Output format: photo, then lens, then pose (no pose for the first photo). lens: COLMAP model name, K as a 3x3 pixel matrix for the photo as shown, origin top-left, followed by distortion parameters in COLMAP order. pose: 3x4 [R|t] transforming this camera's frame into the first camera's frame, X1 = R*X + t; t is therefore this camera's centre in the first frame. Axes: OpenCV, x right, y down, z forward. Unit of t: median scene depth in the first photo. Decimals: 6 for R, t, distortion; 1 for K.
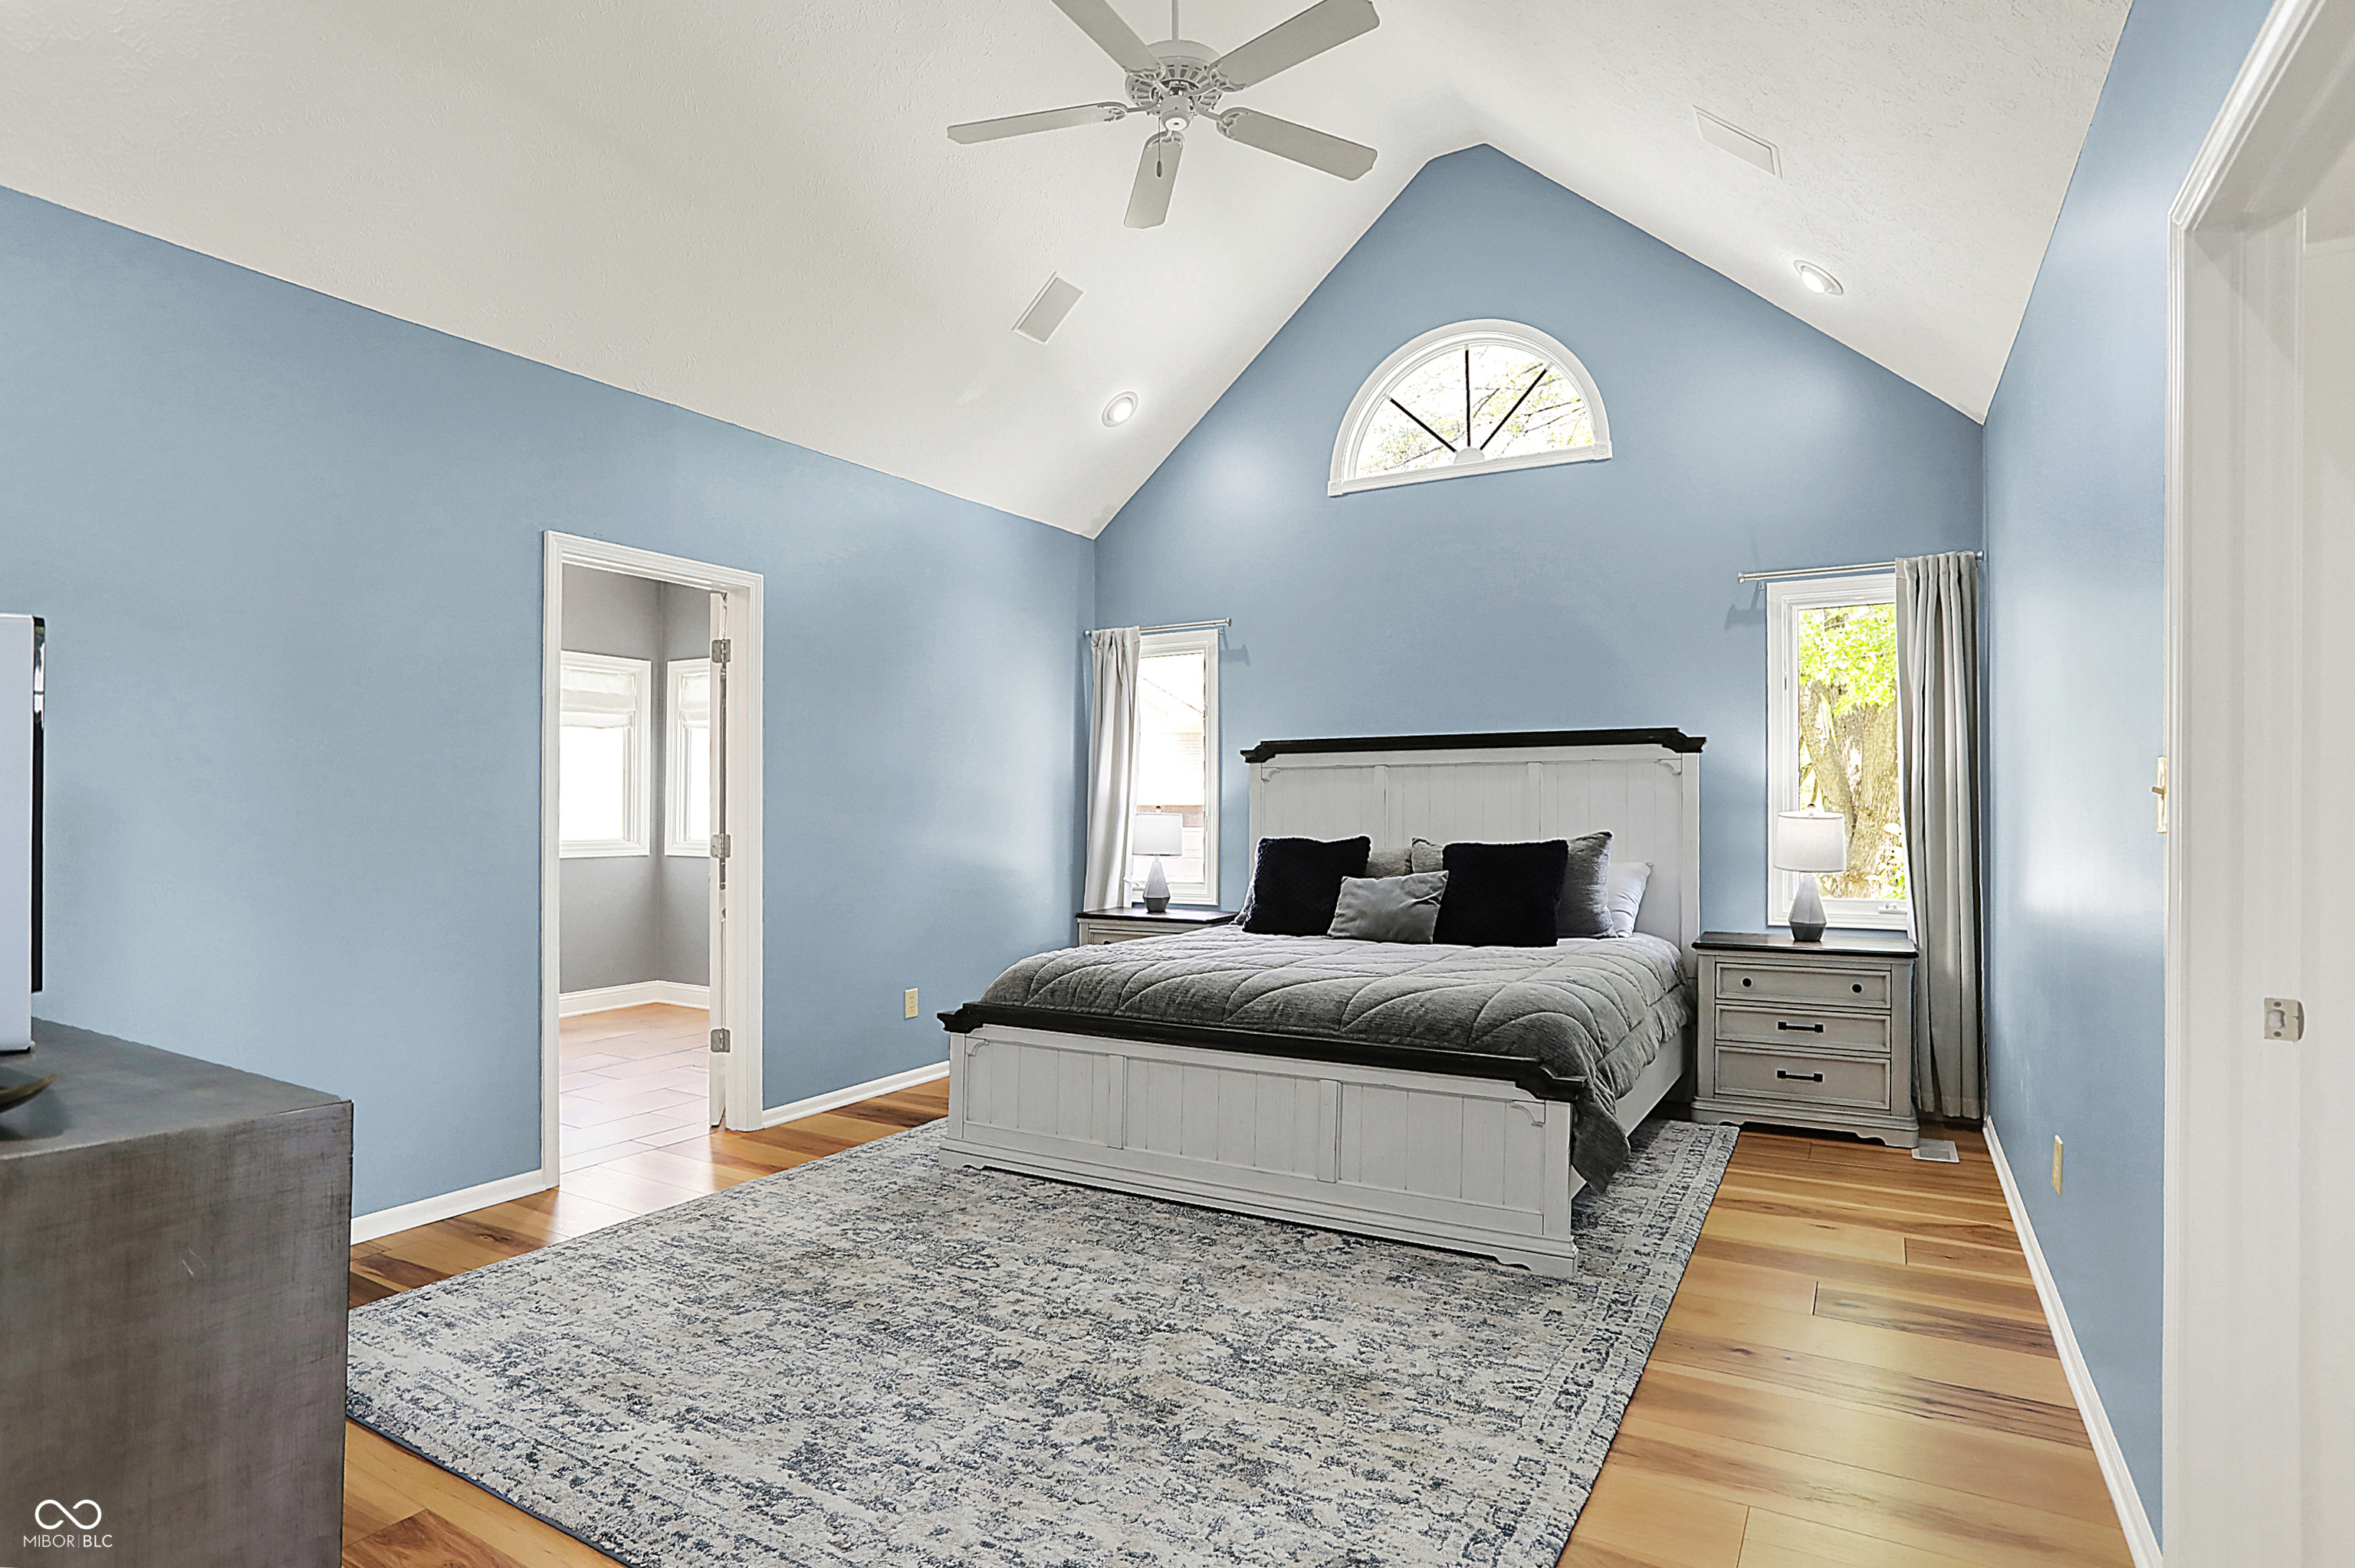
lens RADIAL K [[1178.7, 0, 1183.8], [0, 1178.7, 790.6], [0, 0, 1]] dist [-0.057994, 0.023652]
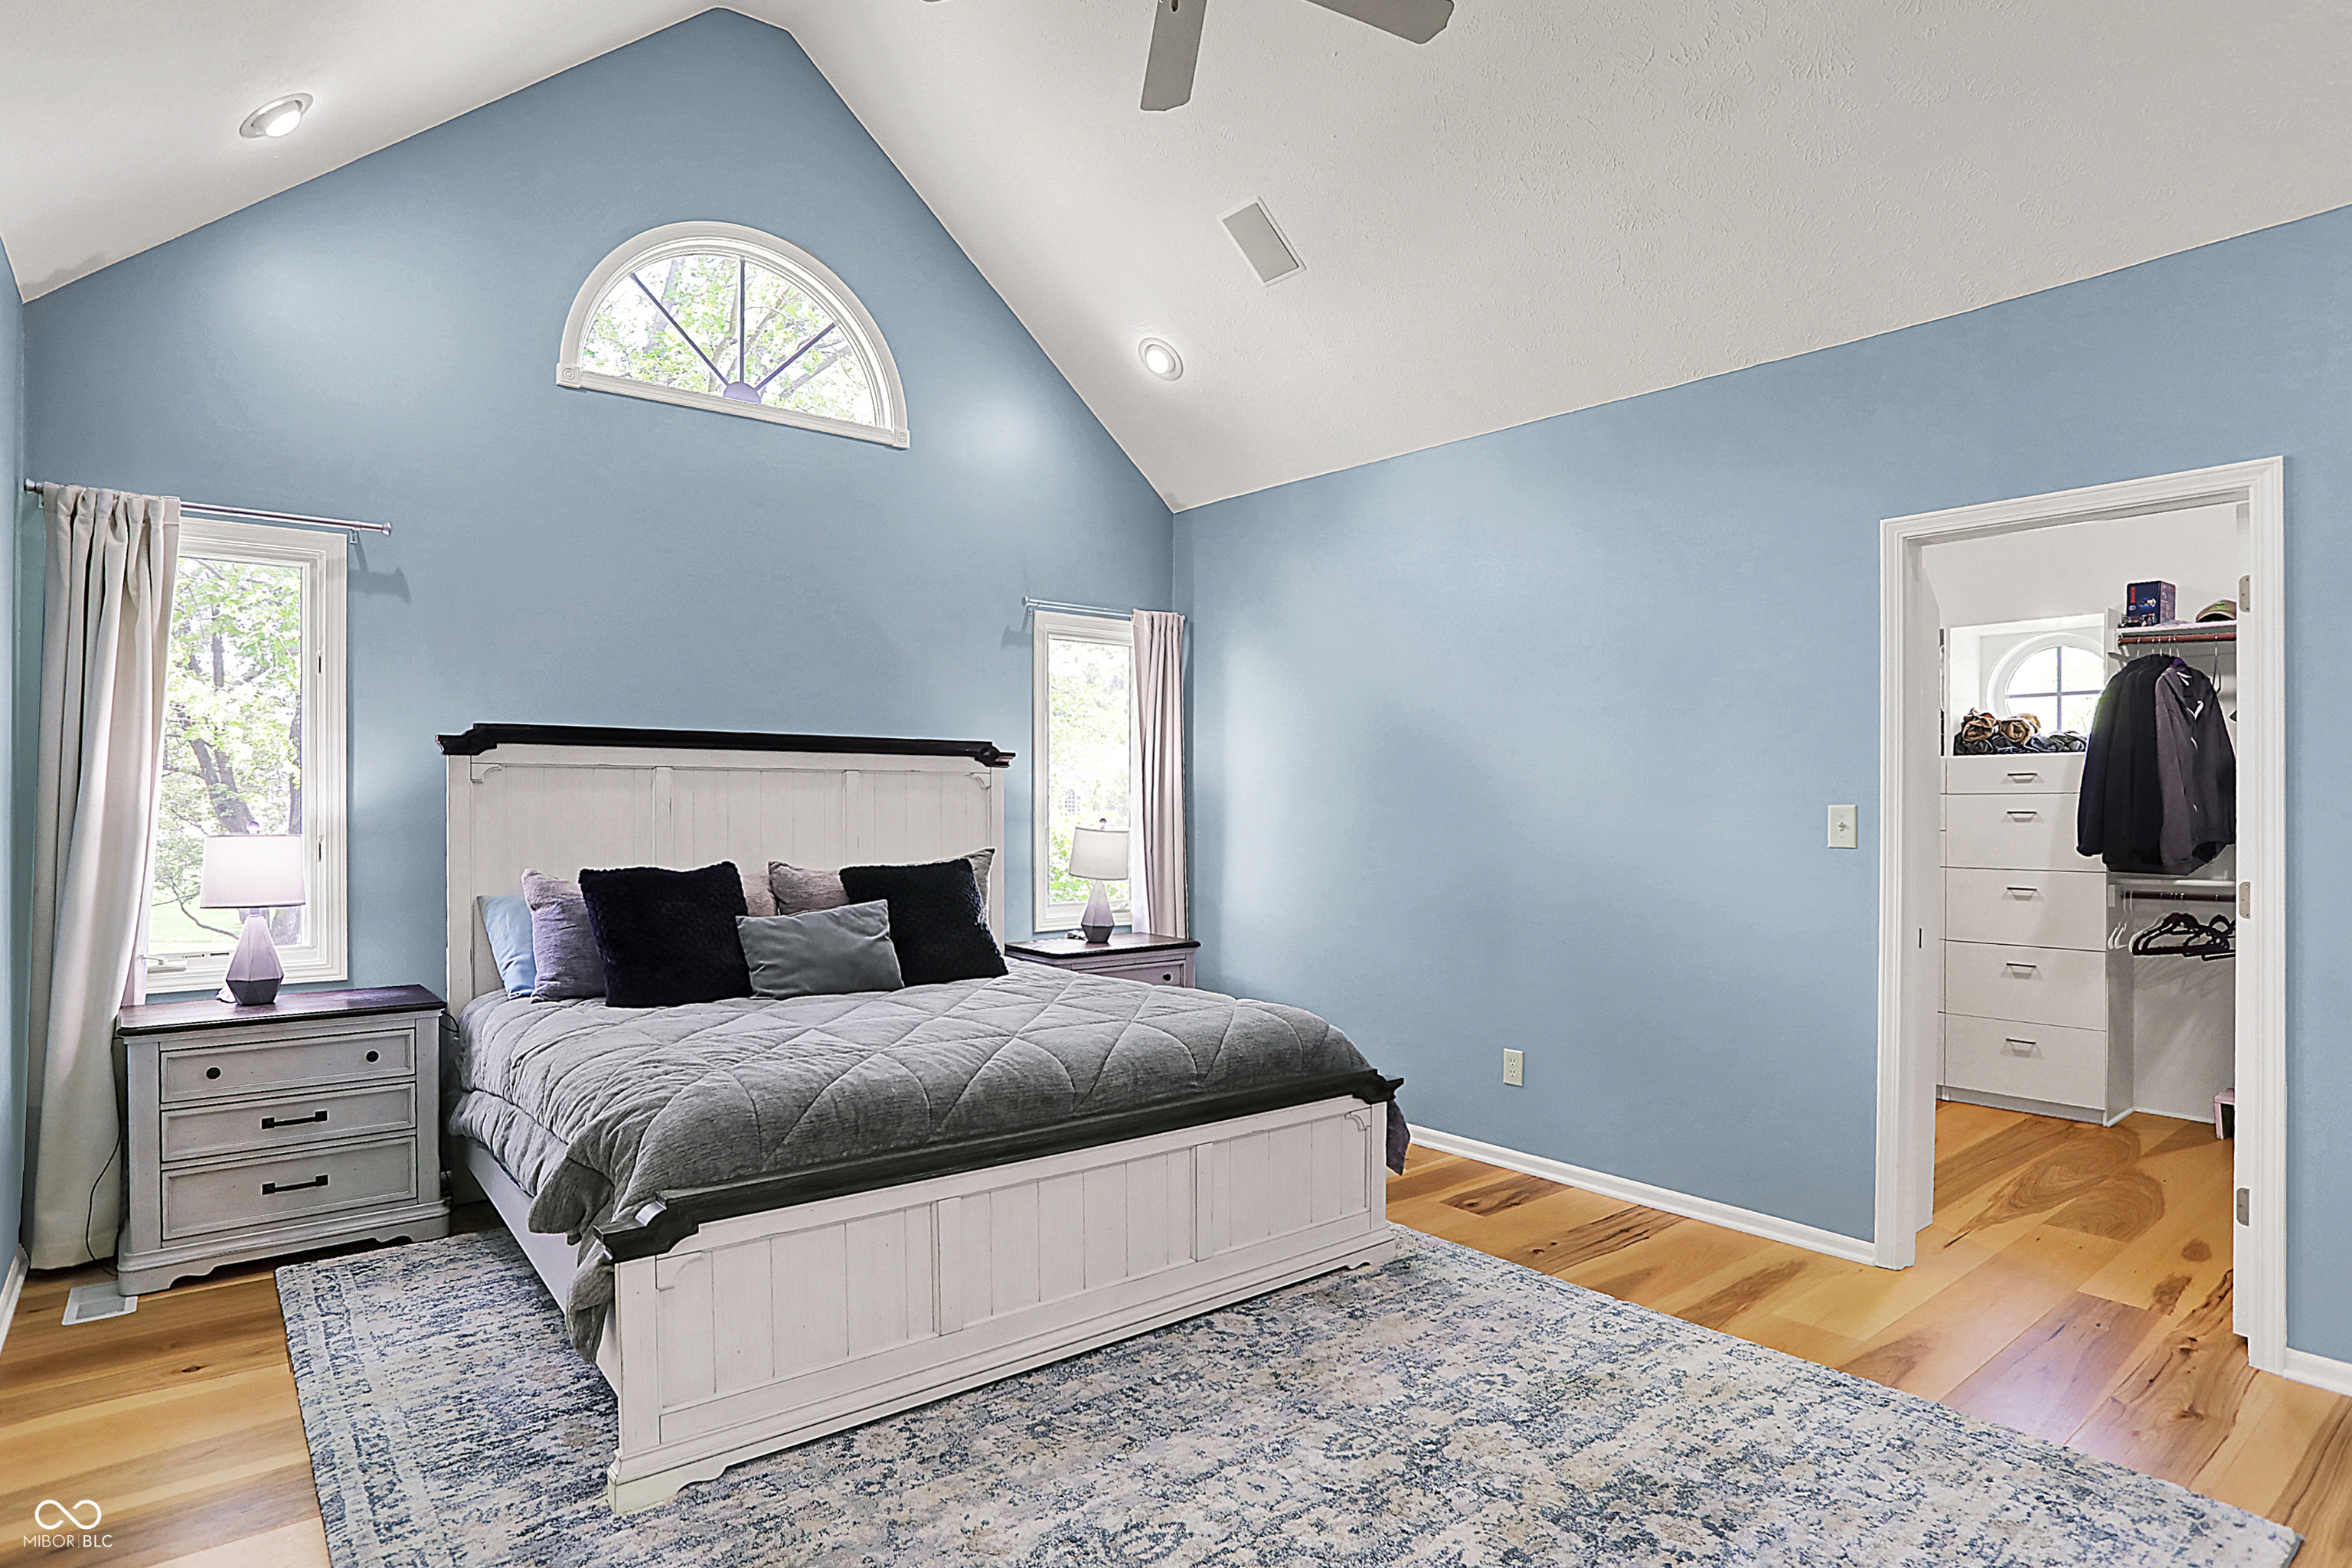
lens RADIAL K [[1239.4, 0, 1164.0], [0, 1239.4, 798.0], [0, 0, 1]] dist [-0.041248, -0.000511]
pose [[0.386421, 0.011608, 0.922250, -0.520270], [-0.013516, 0.999885, -0.006922, -0.000534], [-0.922224, -0.009791, 0.386533, 0.477785]]
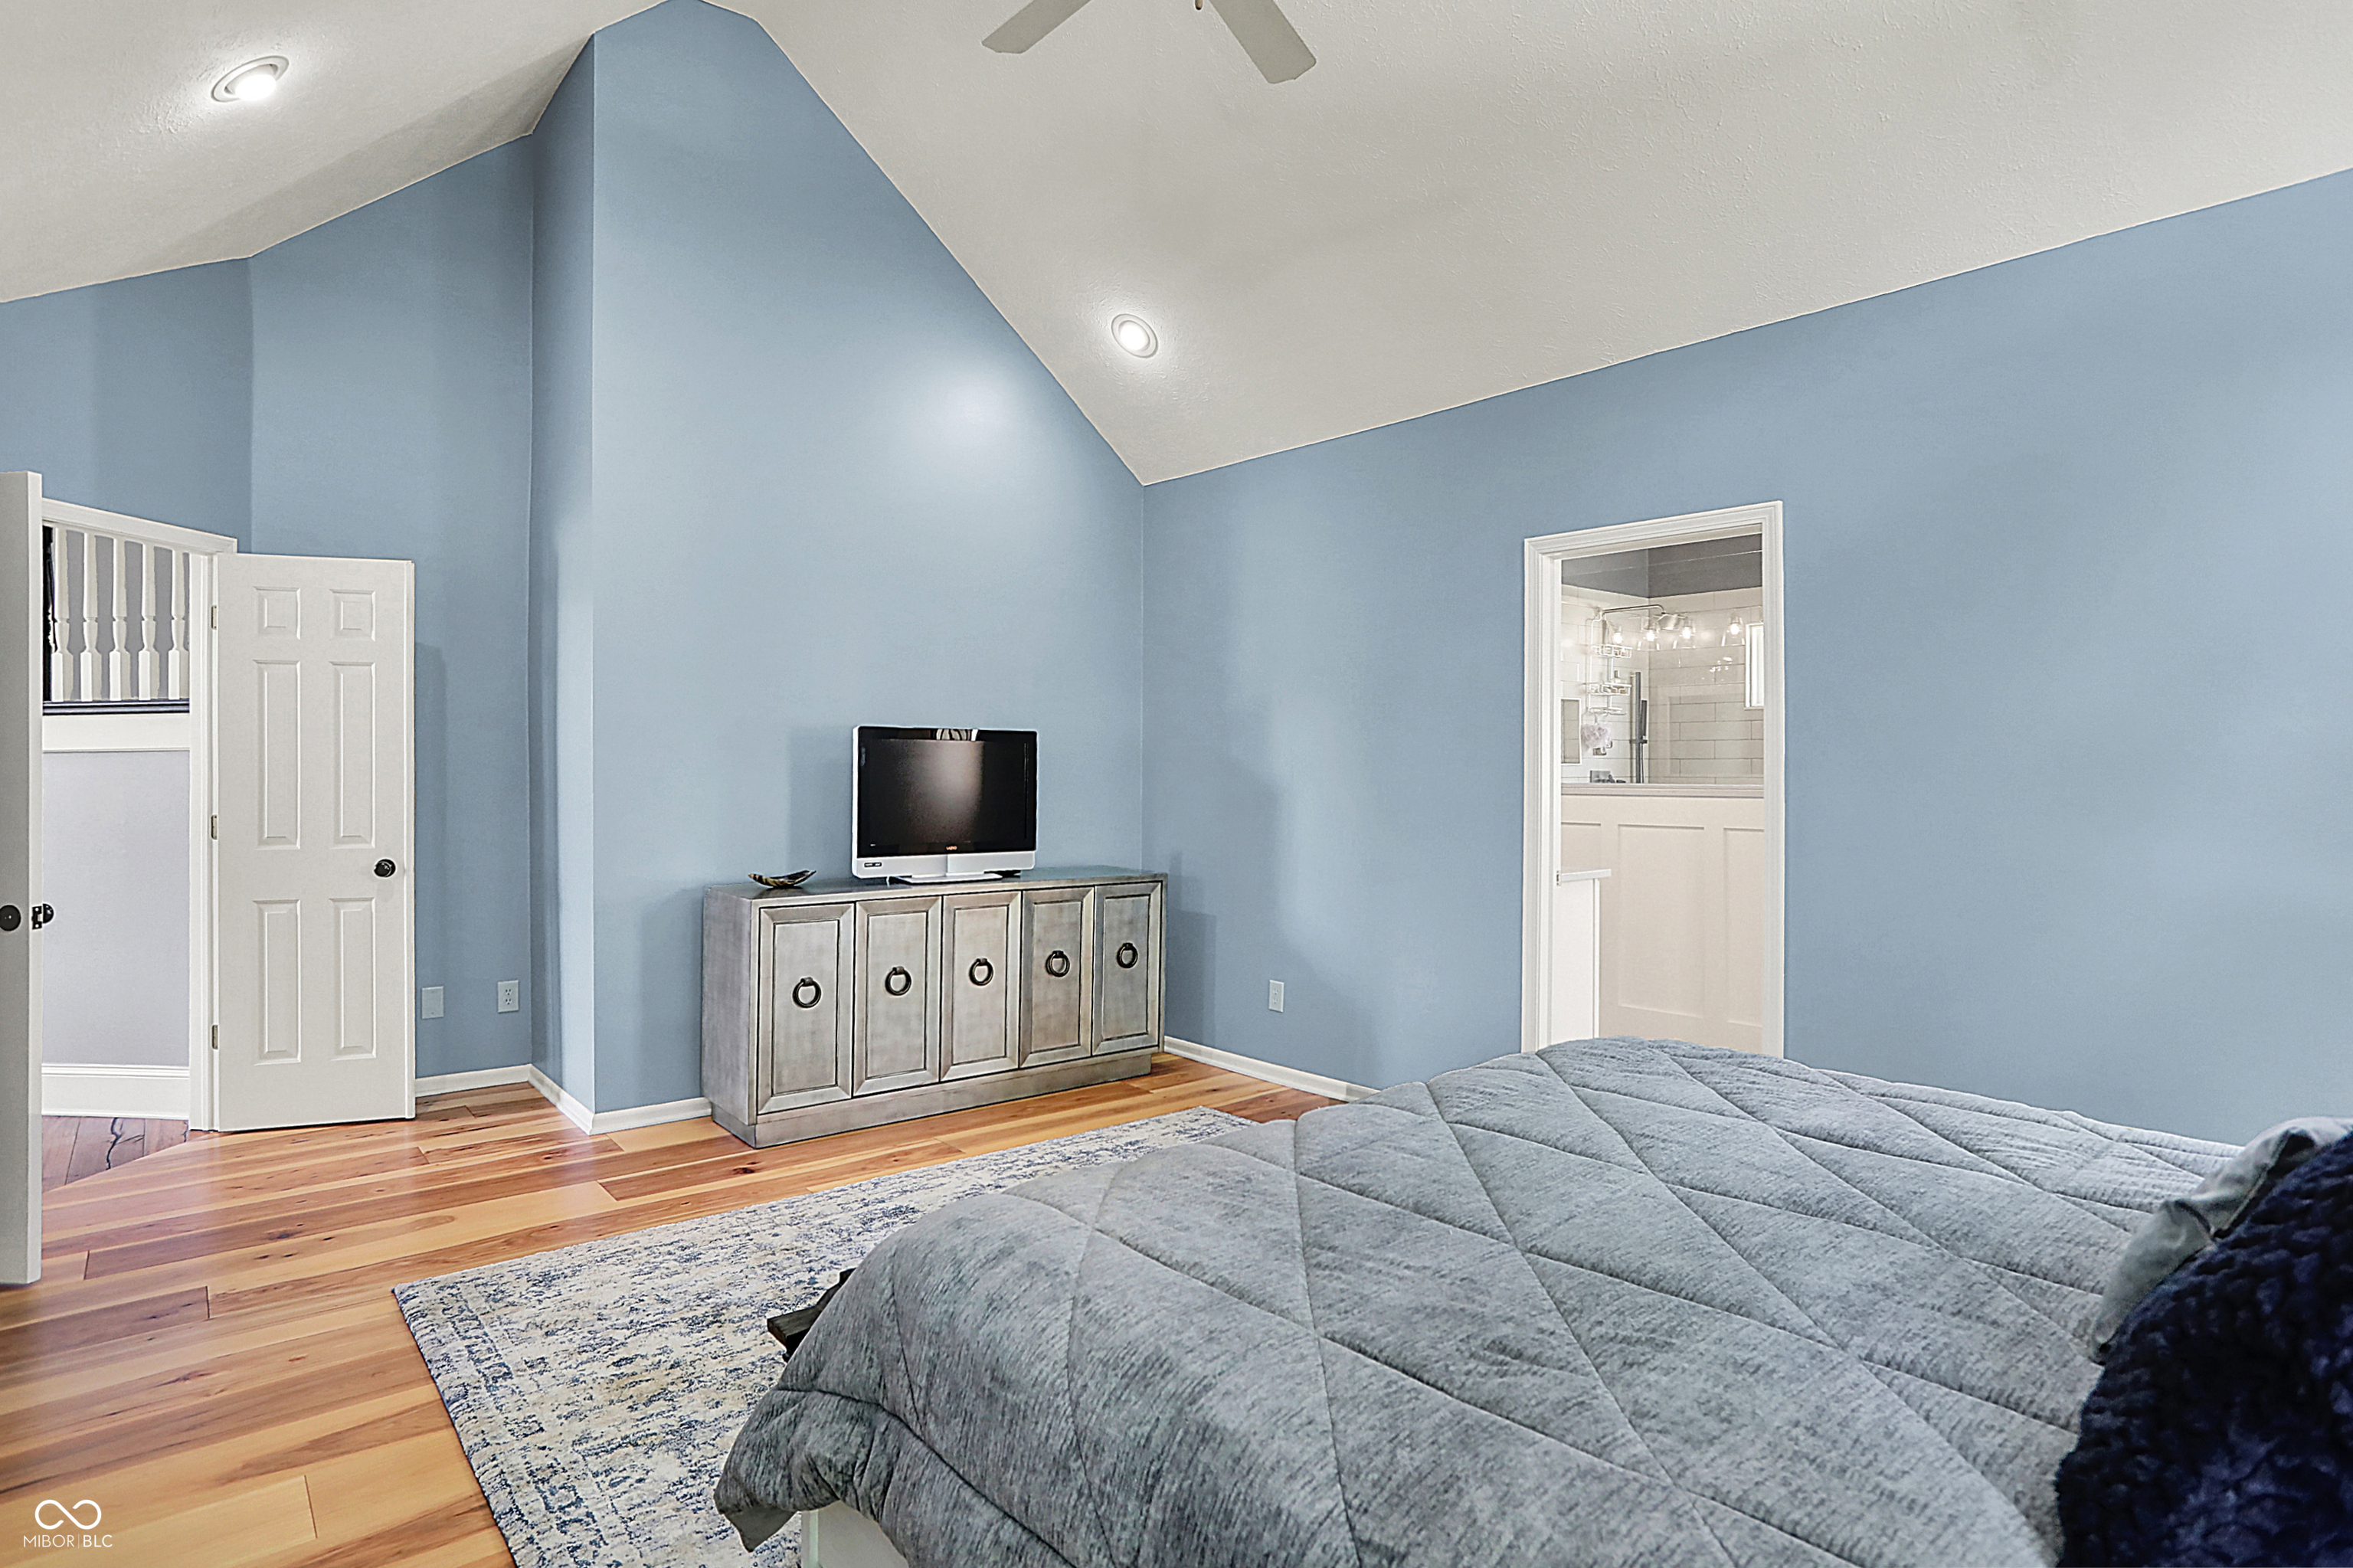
lens RADIAL K [[1240.0, 0, 1193.0], [0, 1240.0, 779.4], [0, 0, 1]] dist [-0.041248, -0.000511]
pose [[-0.311645, 0.000766, -0.950198, 0.515814], [0.012915, 0.999911, -0.003430, -0.000323], [0.950111, -0.013341, -0.311627, 0.857674]]
